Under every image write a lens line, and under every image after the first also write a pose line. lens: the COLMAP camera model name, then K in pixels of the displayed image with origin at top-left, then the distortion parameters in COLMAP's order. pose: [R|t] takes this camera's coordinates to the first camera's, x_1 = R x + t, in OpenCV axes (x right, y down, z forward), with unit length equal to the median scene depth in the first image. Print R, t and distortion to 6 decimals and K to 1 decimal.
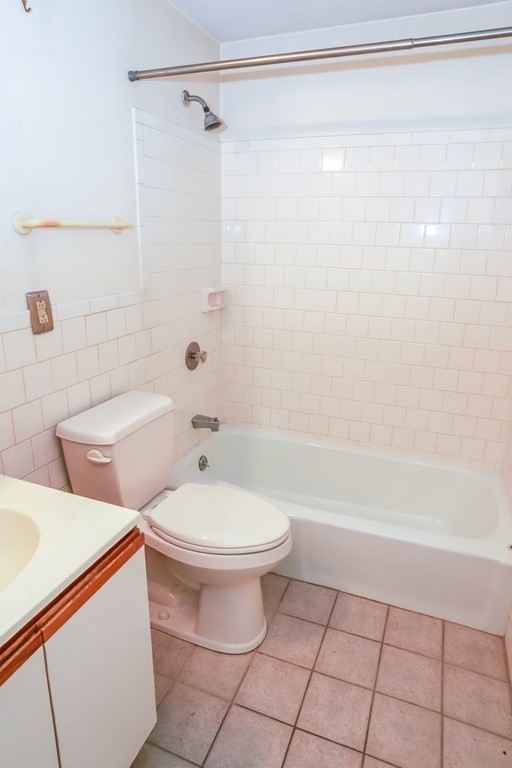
lens RADIAL K [[471.8, 0, 256.0], [0, 471.8, 384.0], [0, 0, 1]] dist [-0.073162, 0.054547]
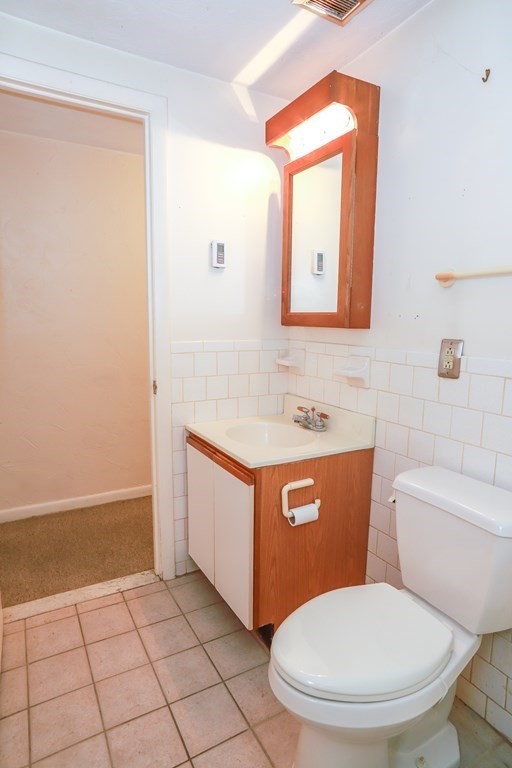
lens RADIAL K [[438.7, 0, 256.0], [0, 438.7, 384.0], [0, 0, 1]] dist [-0.068566, 0.048025]
pose [[-0.631458, 0.122644, -0.765650, 0.568675], [-0.228100, 0.914343, 0.334584, -0.326263], [0.741101, 0.385921, -0.549394, 1.221191]]
